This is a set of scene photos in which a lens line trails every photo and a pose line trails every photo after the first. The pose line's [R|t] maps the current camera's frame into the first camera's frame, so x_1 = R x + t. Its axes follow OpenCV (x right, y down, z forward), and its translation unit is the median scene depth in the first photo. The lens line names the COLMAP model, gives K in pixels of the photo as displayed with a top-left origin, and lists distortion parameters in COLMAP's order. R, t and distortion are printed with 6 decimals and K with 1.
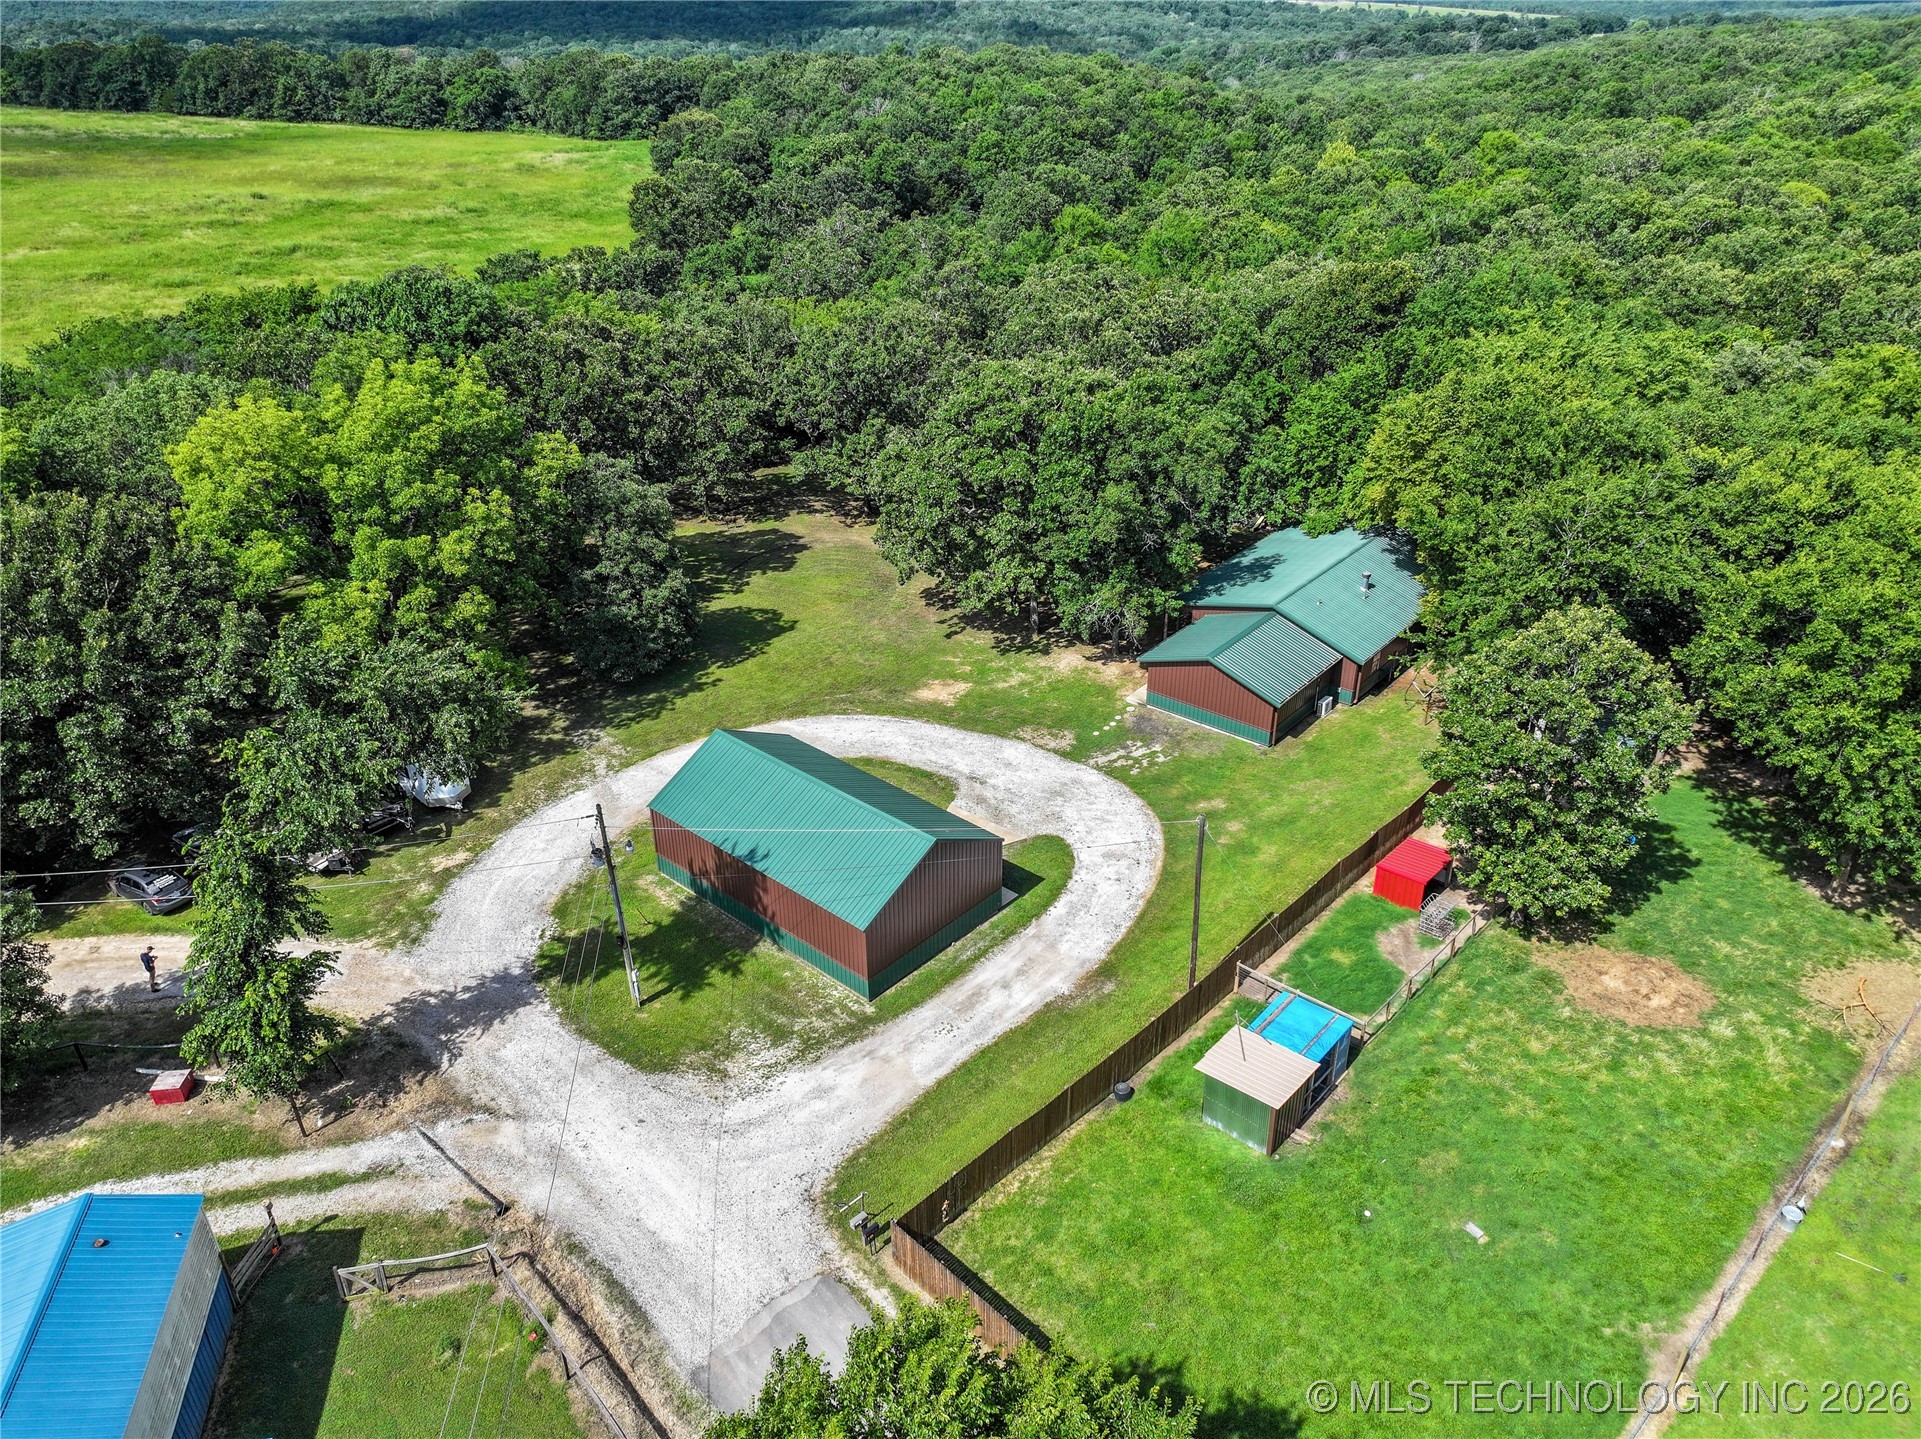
lens RADIAL K [[1404.8, 0, 960.5], [0, 1404.8, 719.5], [0, 0, 1]] dist [0.005433, 0.008641]
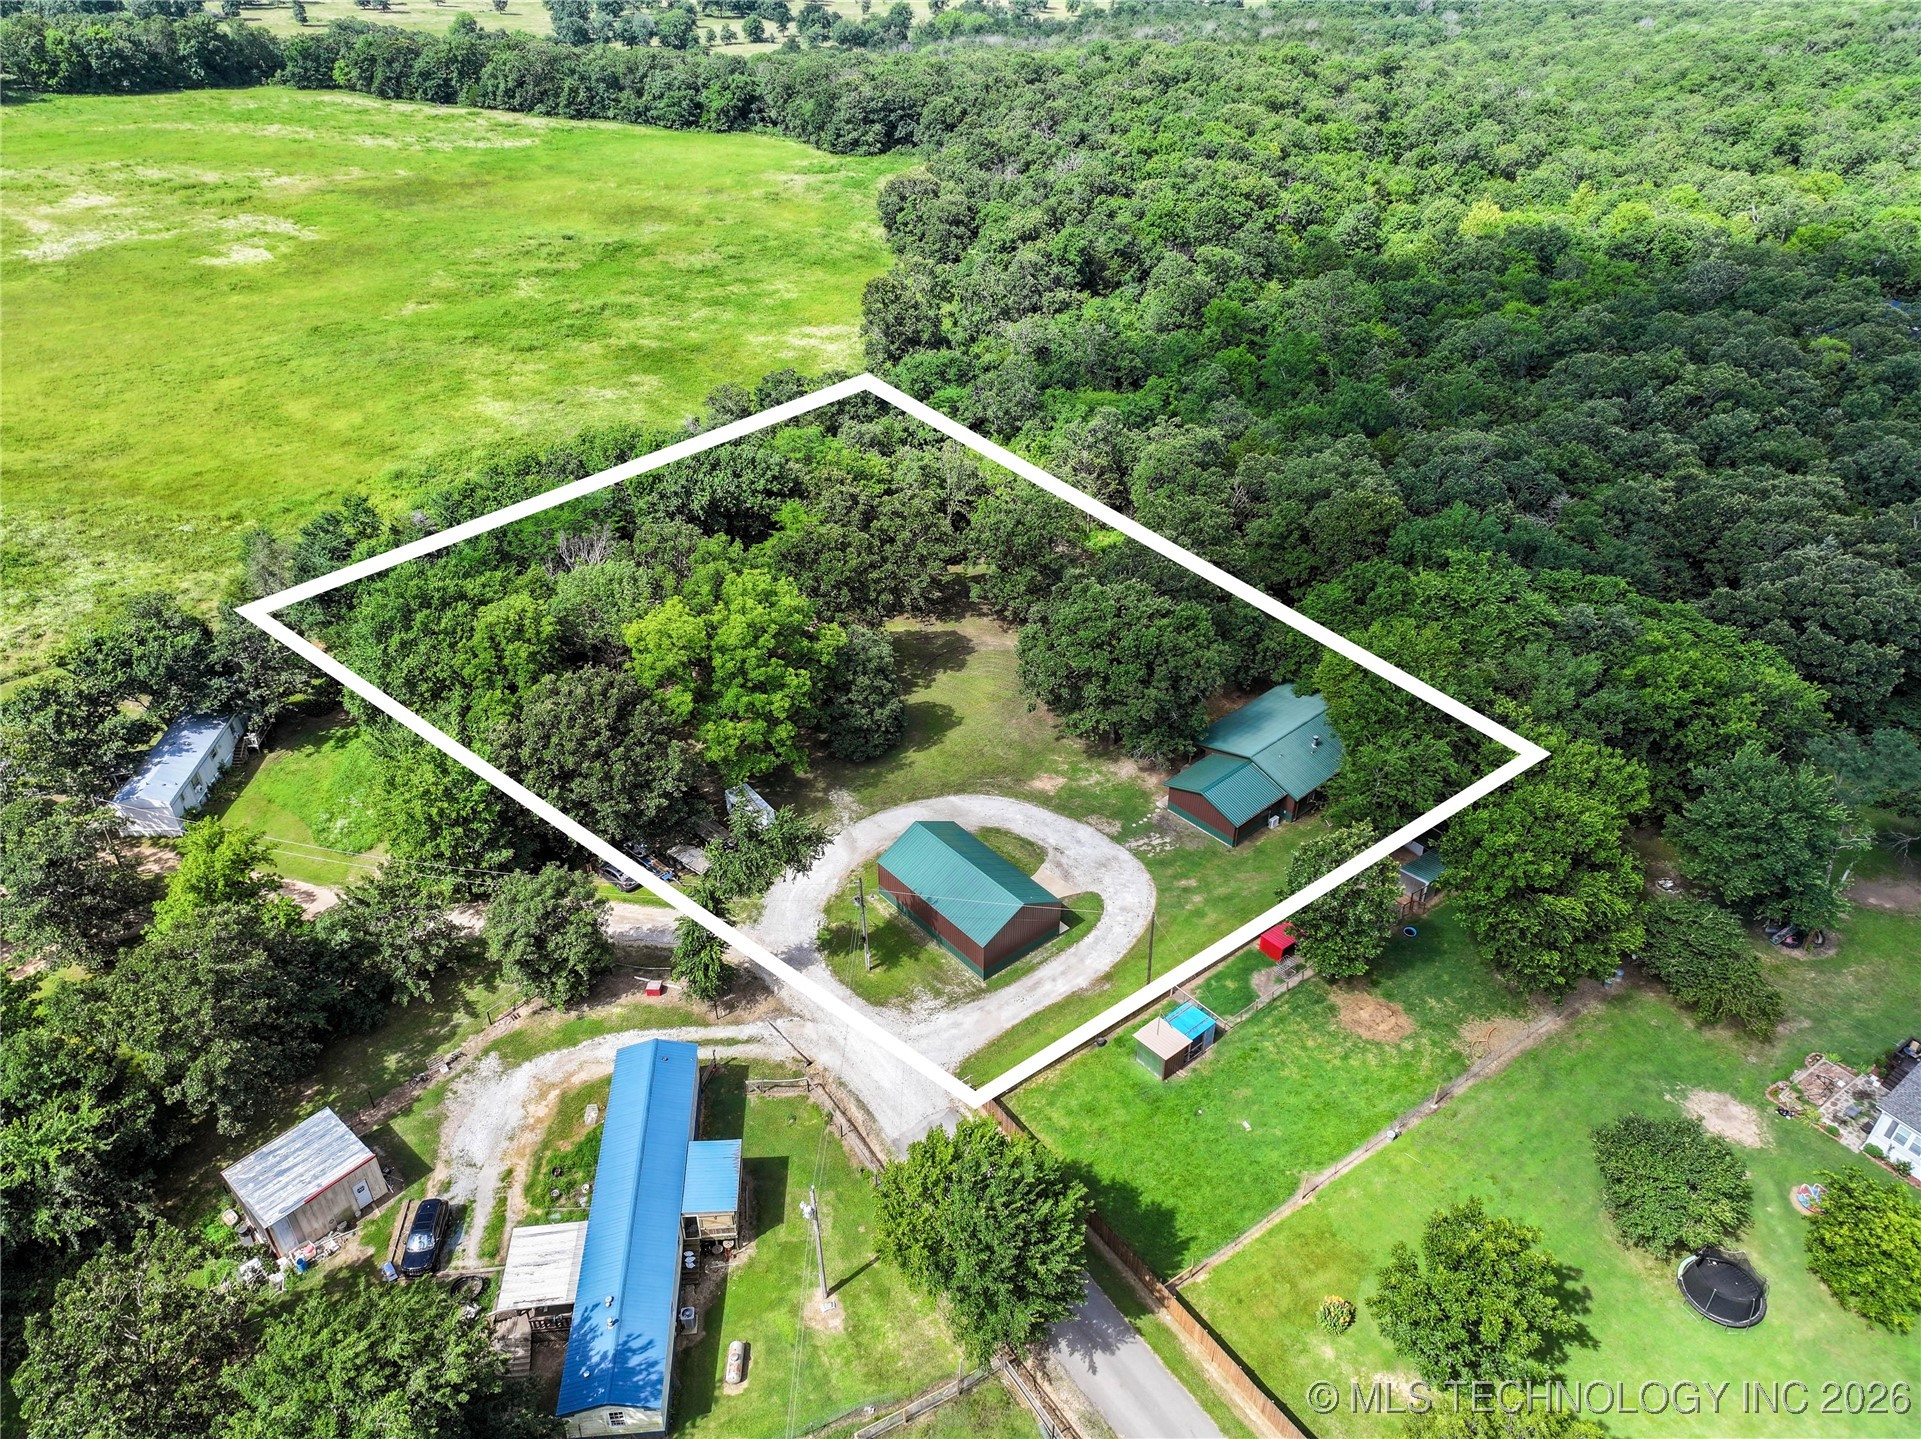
lens RADIAL K [[1404.8, 0, 960.5], [0, 1404.8, 719.5], [0, 0, 1]] dist [0.005433, 0.008641]
pose [[0.990026, 0.089741, -0.108606, 0.065527], [-0.080899, 0.993239, 0.083257, -0.252669], [0.115344, -0.073640, 0.990592, -0.723164]]
